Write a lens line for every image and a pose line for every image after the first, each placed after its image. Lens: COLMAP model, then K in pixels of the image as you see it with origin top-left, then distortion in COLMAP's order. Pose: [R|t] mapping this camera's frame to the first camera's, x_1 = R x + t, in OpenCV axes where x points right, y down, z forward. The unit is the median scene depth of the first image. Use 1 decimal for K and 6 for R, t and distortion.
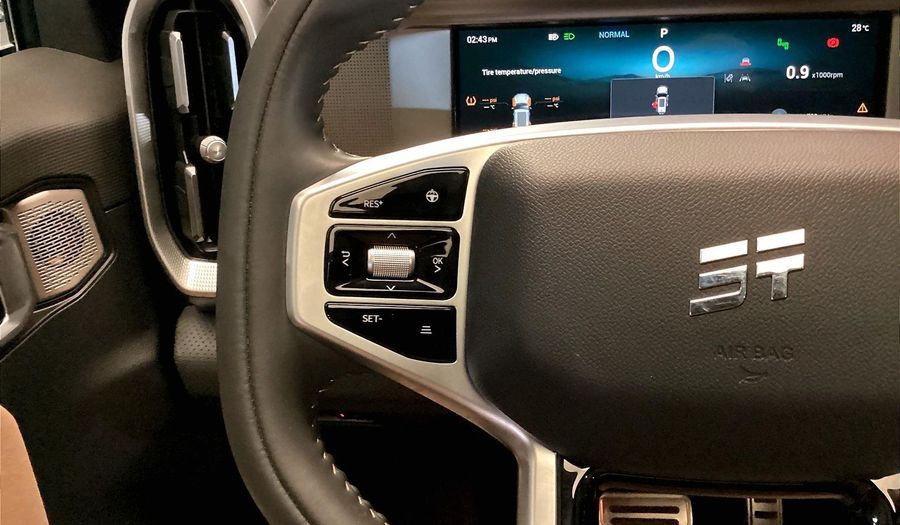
lens RADIAL K [[850.8, 0, 461.4], [0, 850.8, 283.5], [0, 0, 1]] dist [0.114768, -0.231502]
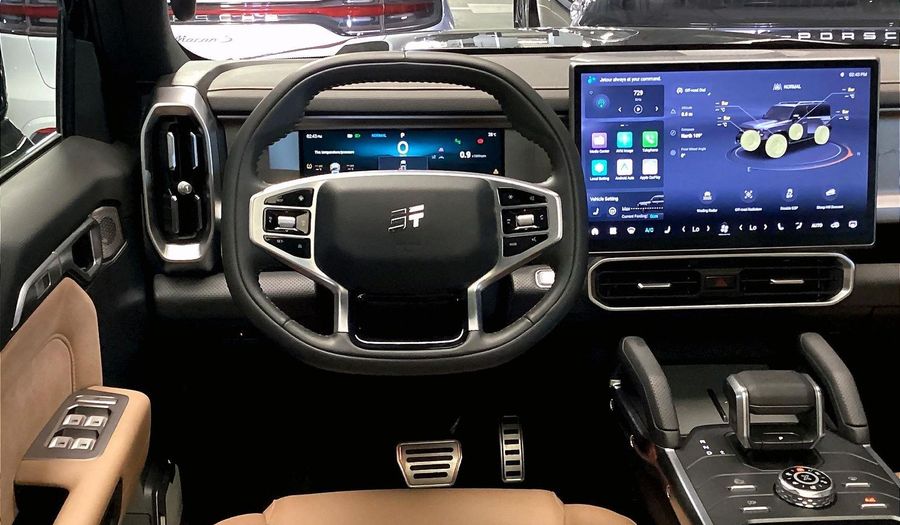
lens RADIAL K [[1237.8, 0, 449.1], [0, 1237.8, 317.1], [0, 0, 1]] dist [0.260073, -0.988111]
pose [[0.988953, -0.012508, 0.147699, -0.109620], [0.027515, 0.994607, -0.099999, 0.475813], [-0.145652, 0.102959, 0.983964, -2.042122]]
